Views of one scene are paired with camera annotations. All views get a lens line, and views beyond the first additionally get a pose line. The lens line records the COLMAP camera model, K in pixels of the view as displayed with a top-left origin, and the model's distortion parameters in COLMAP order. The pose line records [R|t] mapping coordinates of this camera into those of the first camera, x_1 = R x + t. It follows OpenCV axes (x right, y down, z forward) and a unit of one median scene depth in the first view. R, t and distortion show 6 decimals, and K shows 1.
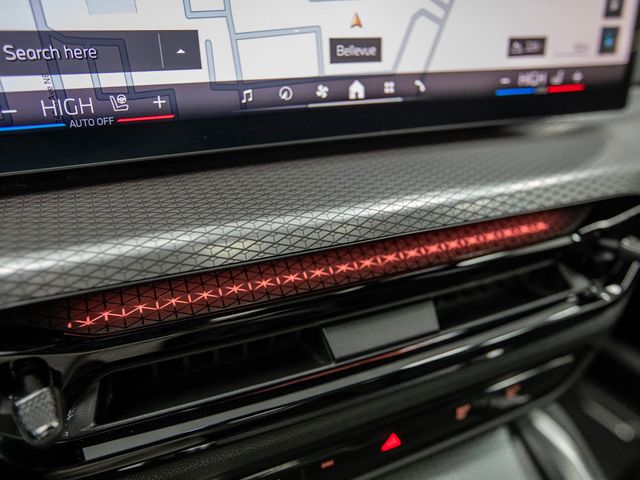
lens RADIAL K [[508.4, 0, 333.8], [0, 508.4, 245.2], [0, 0, 1]] dist [-0.041315, 0.056029]
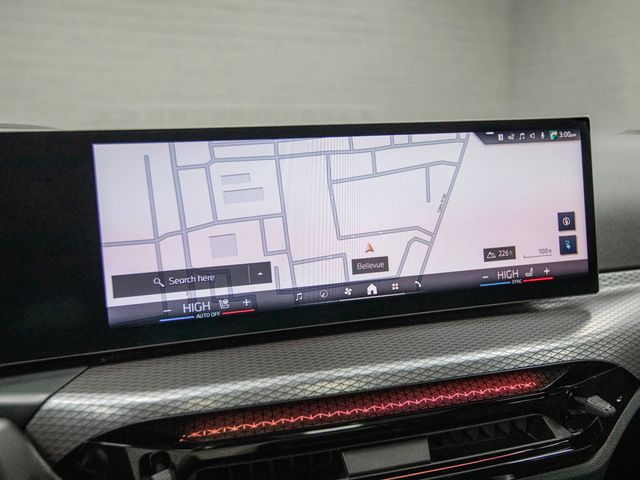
lens RADIAL K [[508.4, 0, 333.8], [0, 508.4, 245.2], [0, 0, 1]] dist [-0.041315, 0.056029]
pose [[0.979634, -0.025360, -0.199184, 0.272895], [-0.034106, 0.956562, -0.289528, 0.017325], [0.197874, 0.290424, 0.936215, -0.567052]]
